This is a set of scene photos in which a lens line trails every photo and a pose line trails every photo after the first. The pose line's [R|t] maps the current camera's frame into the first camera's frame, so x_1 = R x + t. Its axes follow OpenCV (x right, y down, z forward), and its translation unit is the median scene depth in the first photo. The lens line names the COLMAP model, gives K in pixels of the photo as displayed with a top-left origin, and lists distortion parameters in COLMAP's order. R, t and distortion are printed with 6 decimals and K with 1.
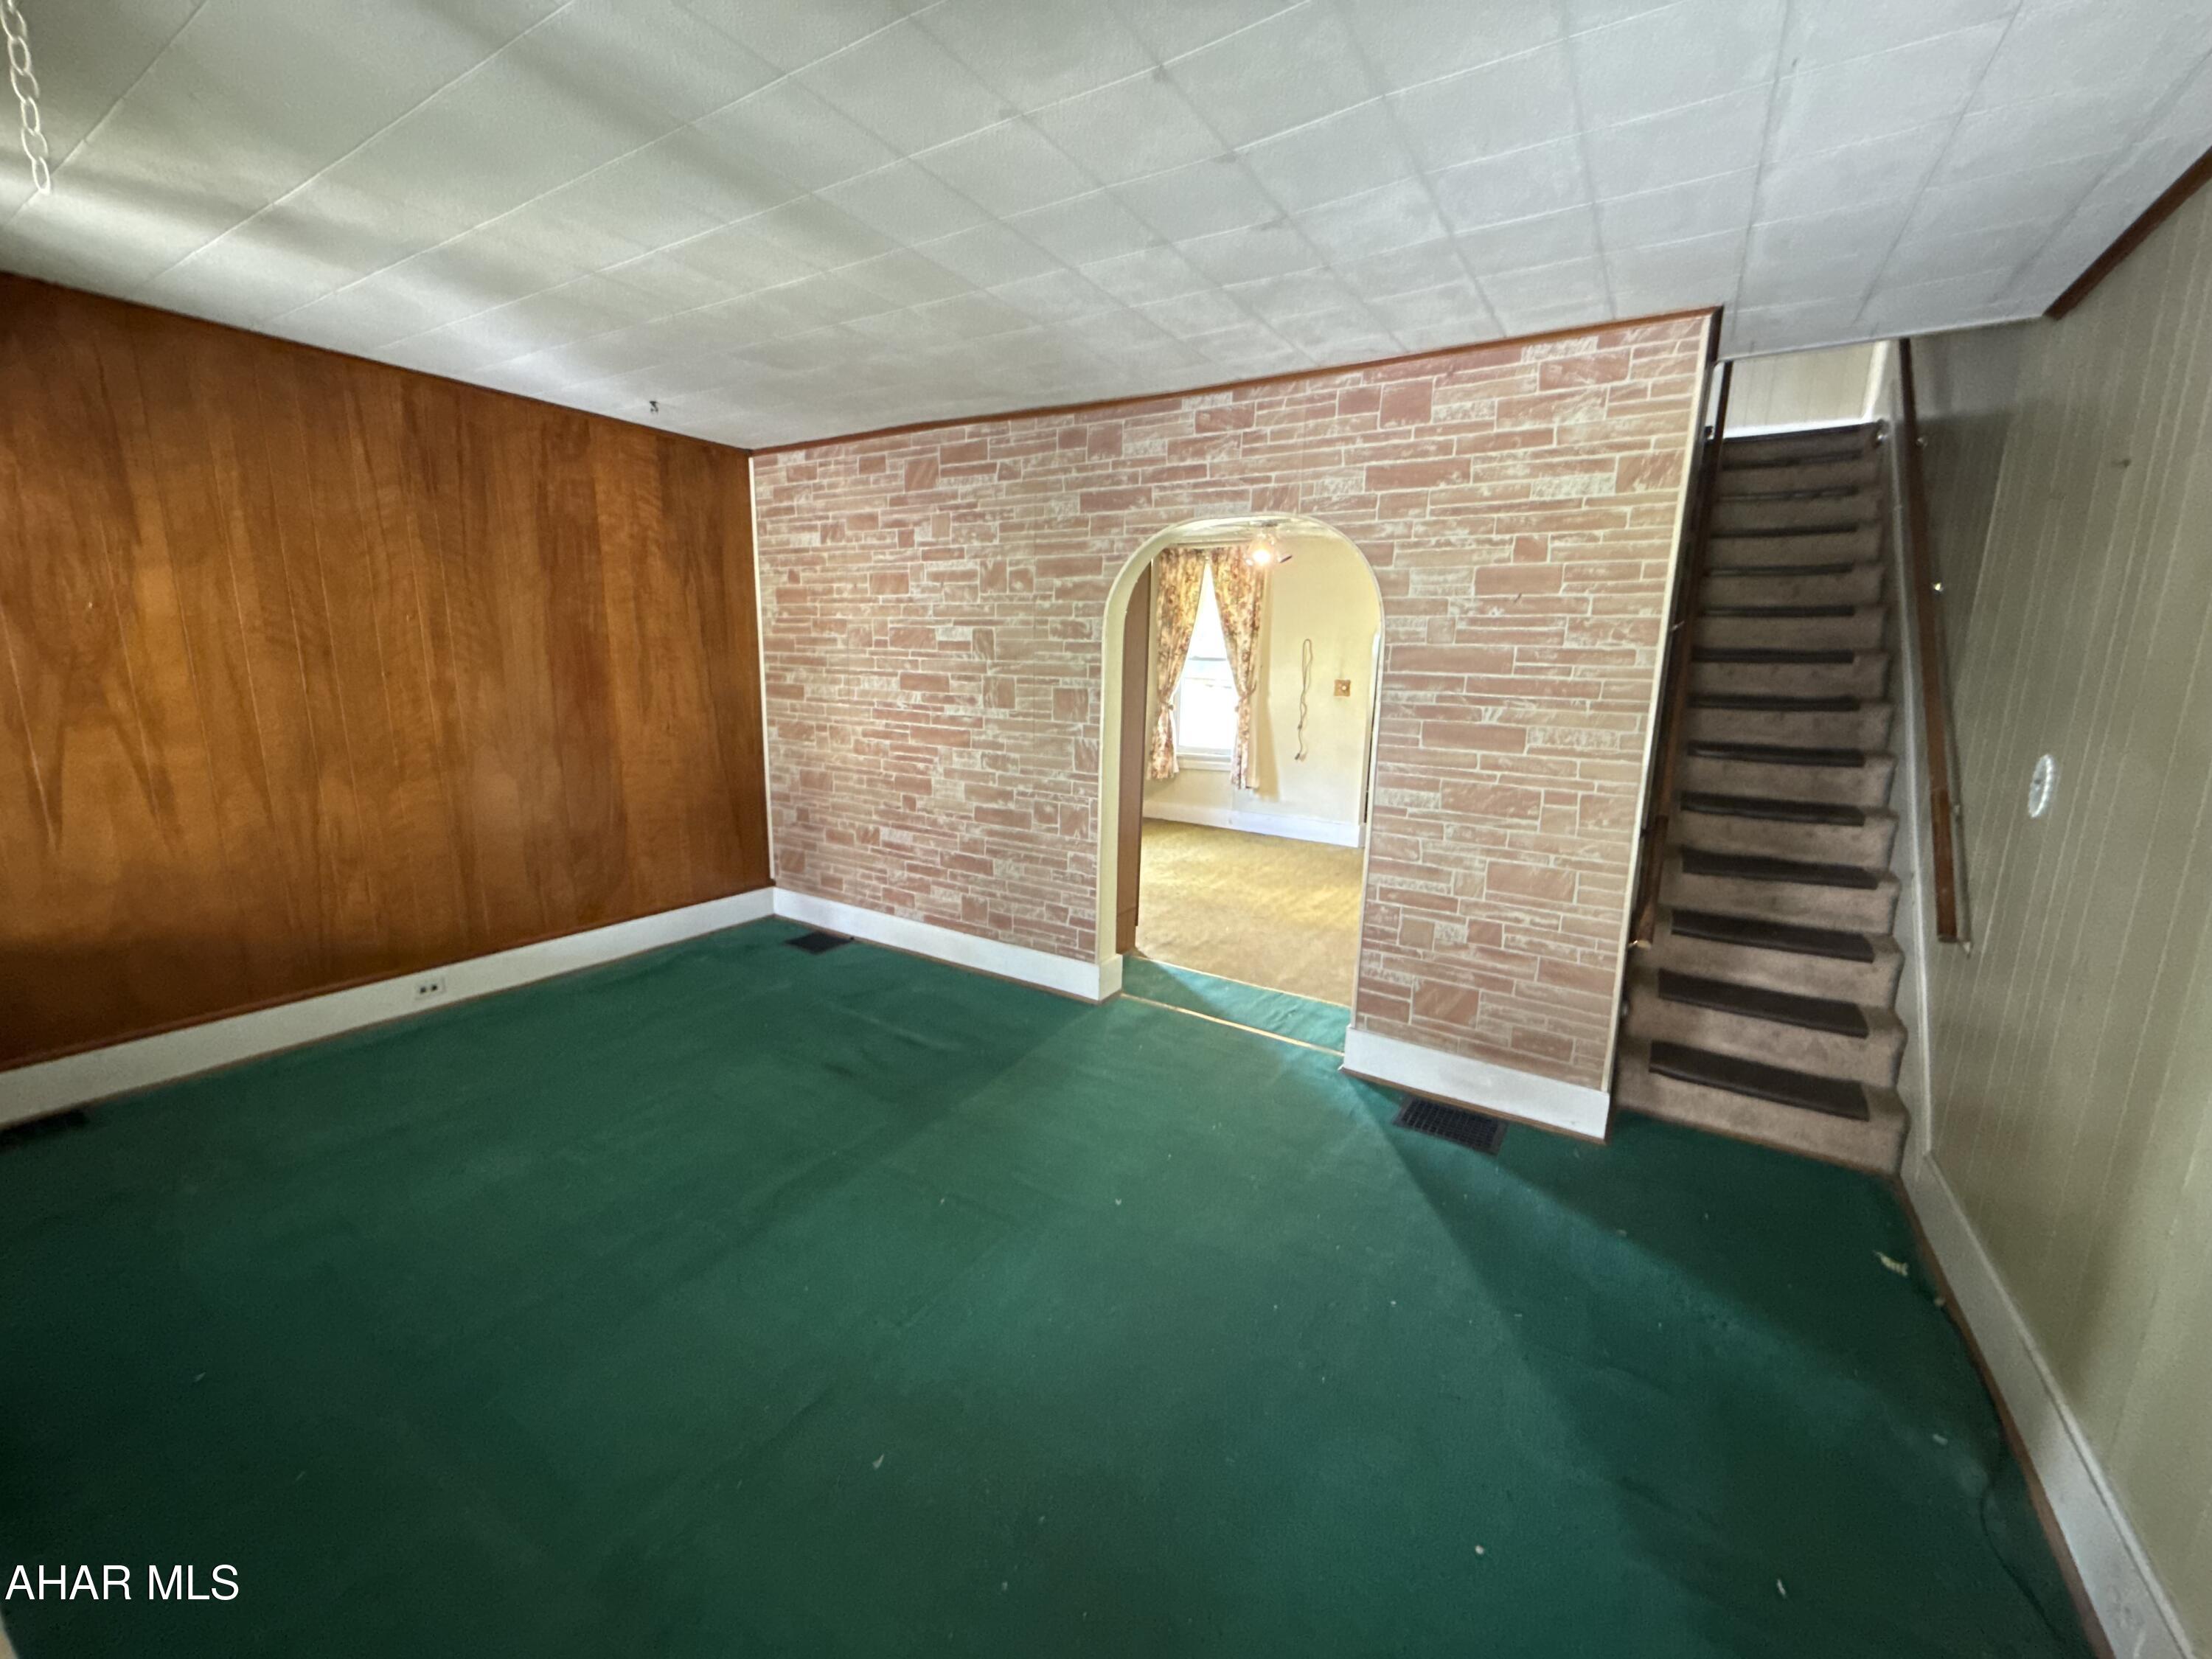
lens RADIAL K [[884.0, 0, 1092.9], [0, 884.0, 828.9], [0, 0, 1]] dist [-0.001625, 0.000807]
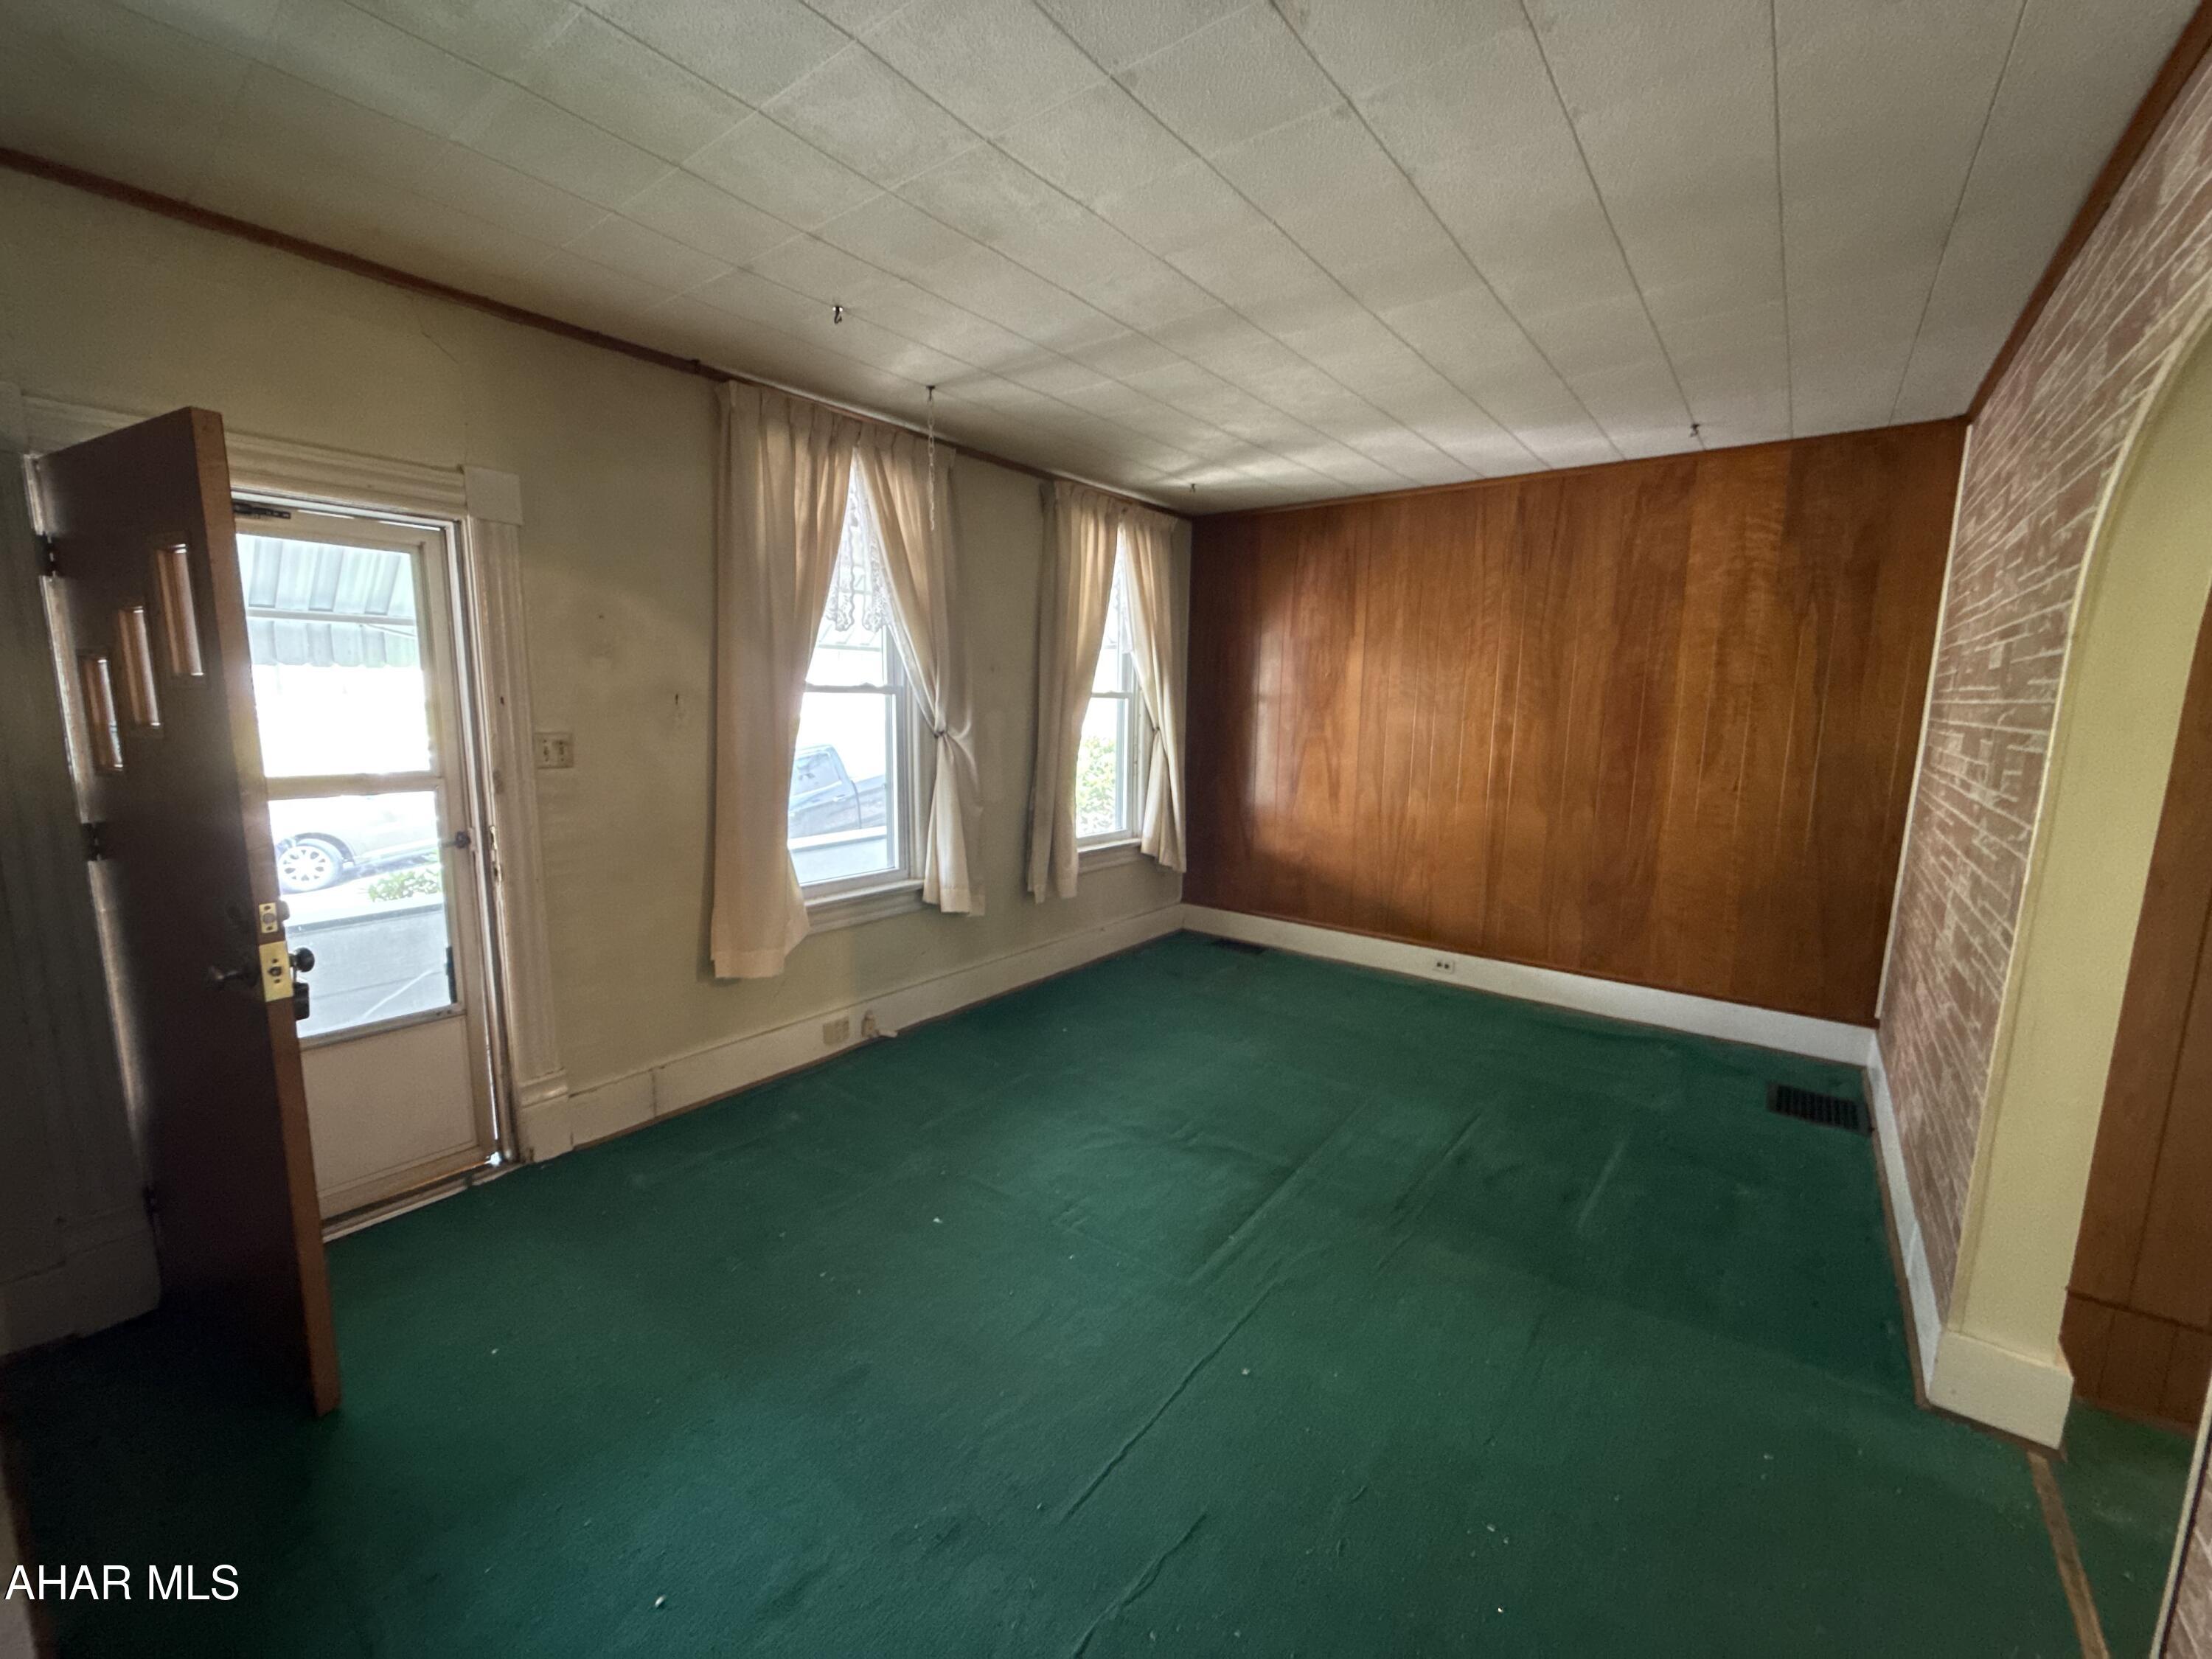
lens RADIAL K [[884.0, 0, 1097.6], [0, 884.0, 830.6], [0, 0, 1]] dist [-0.001625, 0.000807]
pose [[-0.097821, 0.126834, -0.987089, 0.436172], [-0.206183, 0.967743, 0.144781, -0.072495], [0.973612, 0.217683, -0.068514, 0.472811]]
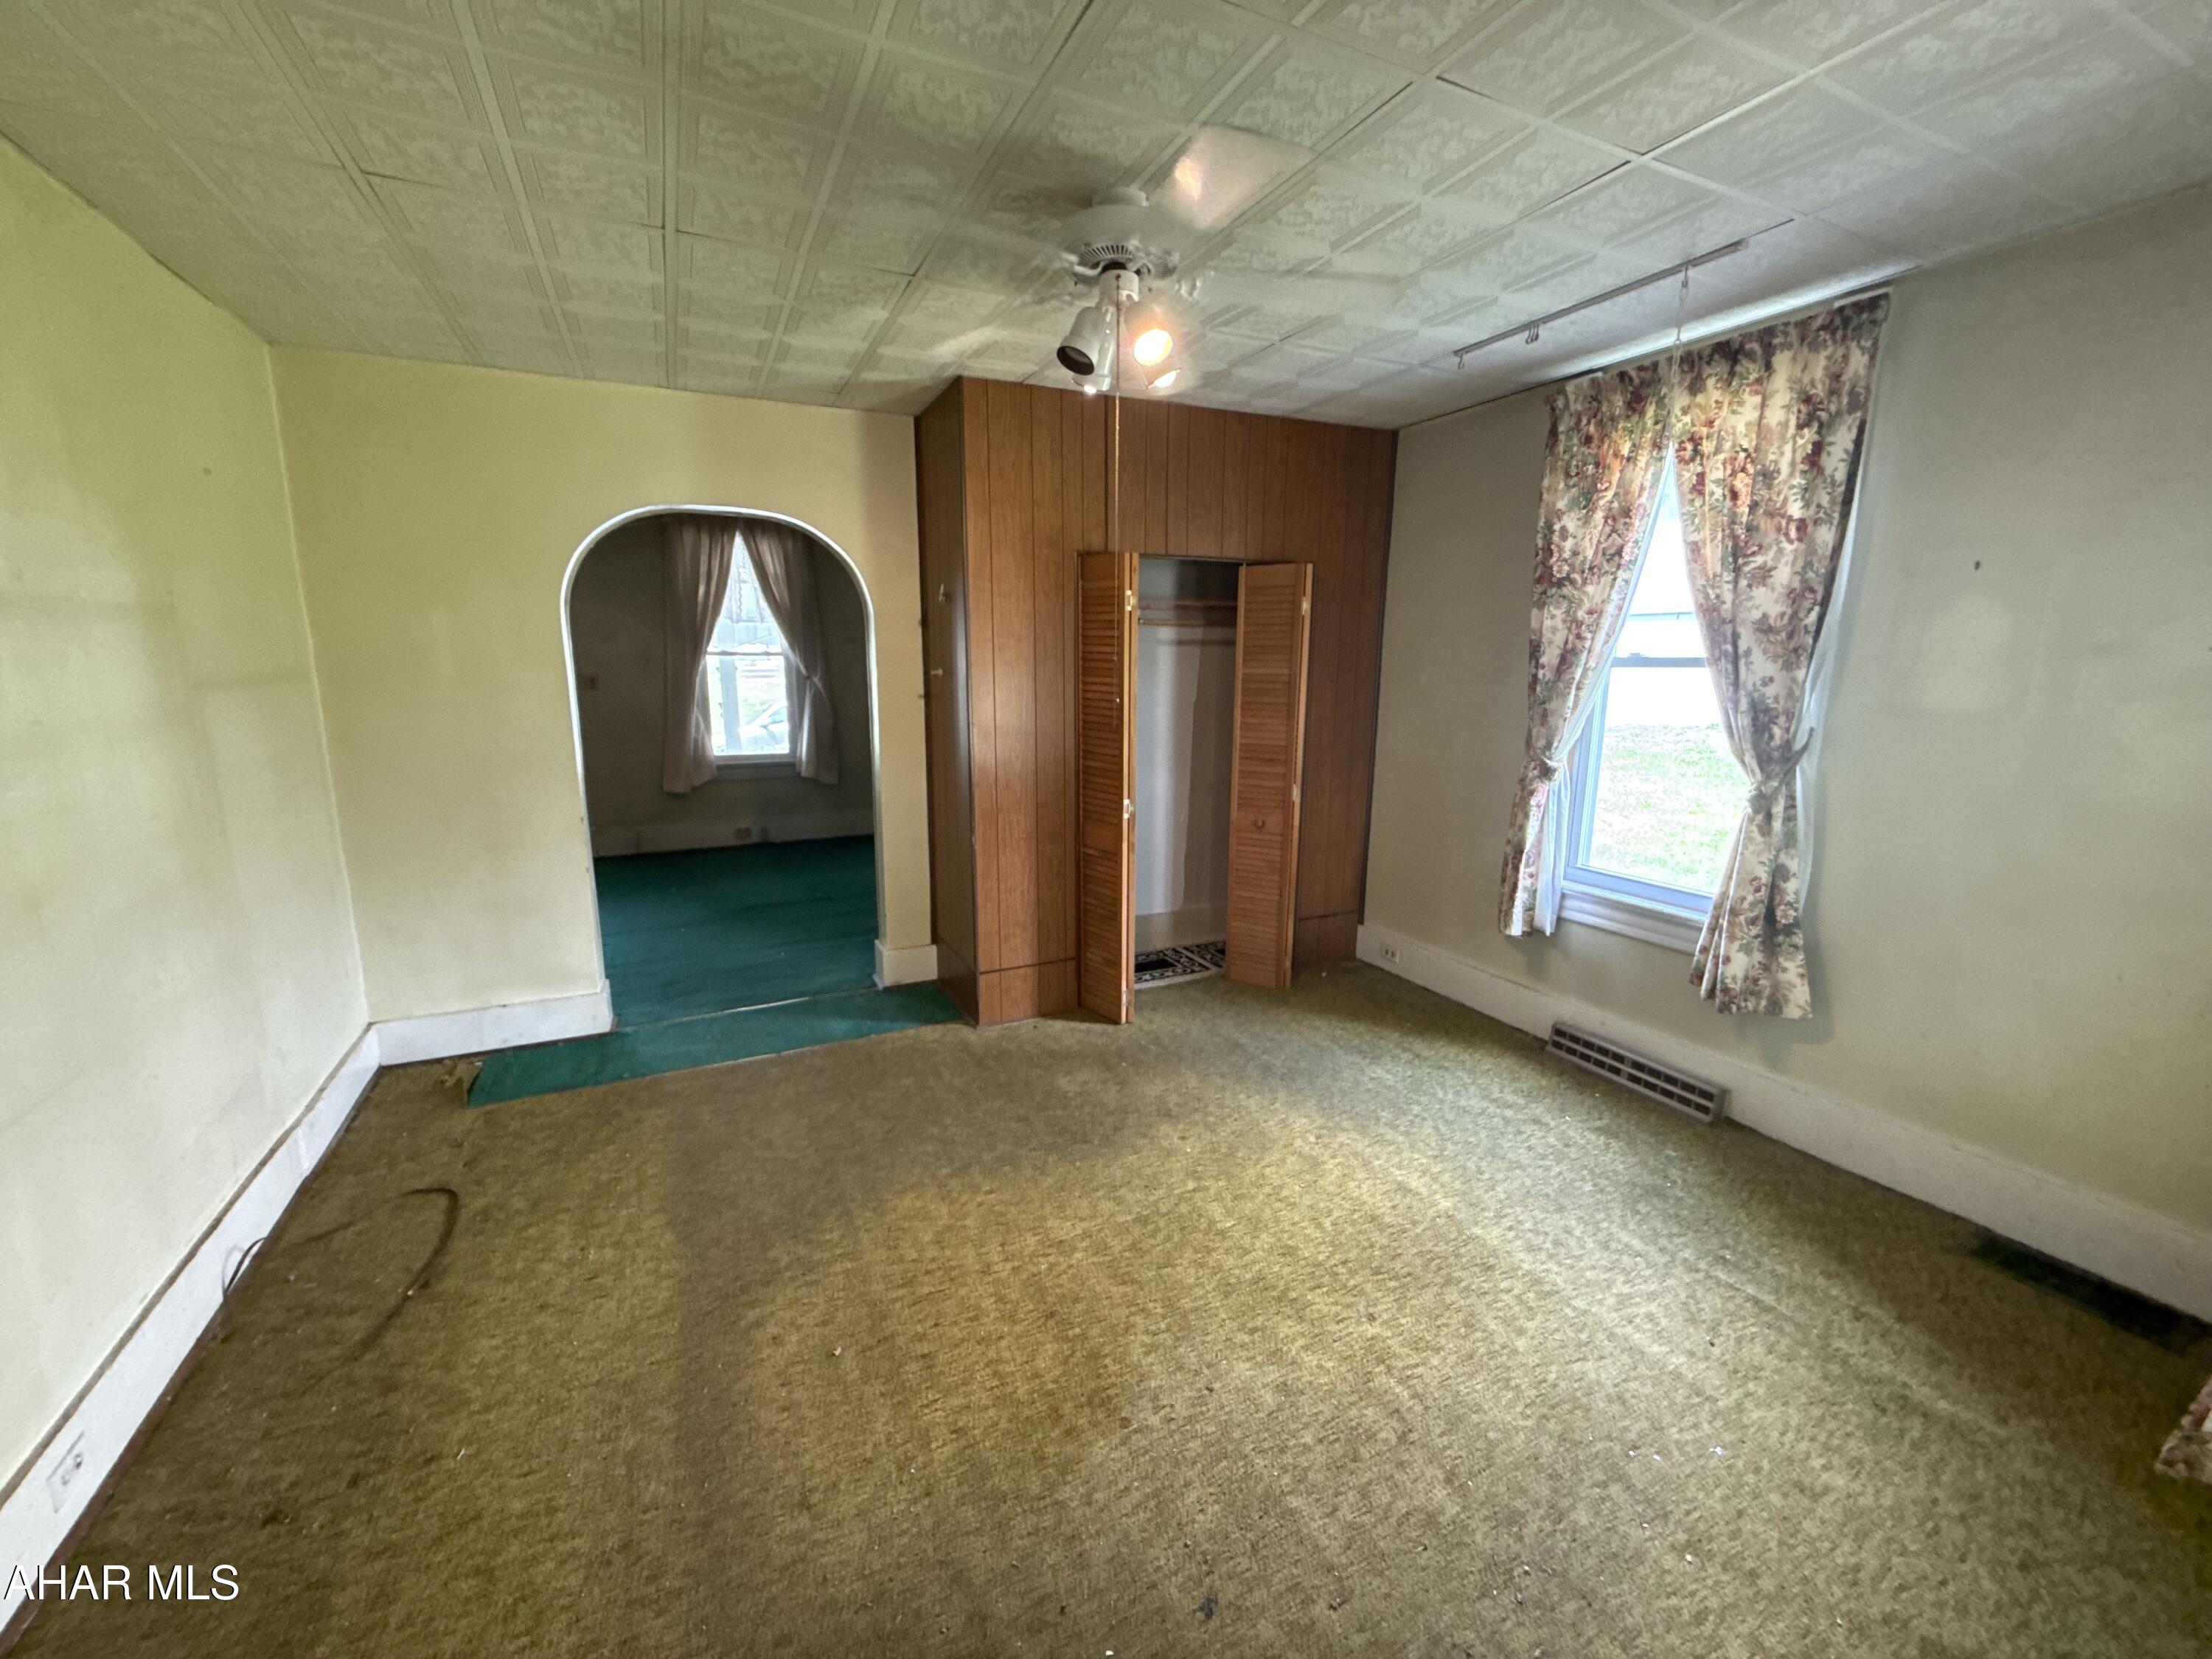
lens RADIAL K [[884.0, 0, 1100.0], [0, 884.0, 829.5], [0, 0, 1]] dist [-0.001625, 0.000807]
pose [[-0.531413, 0.133433, -0.836538, 0.606082], [-0.178988, 0.947535, 0.264840, -0.220096], [0.827988, 0.290469, -0.479650, 1.278723]]
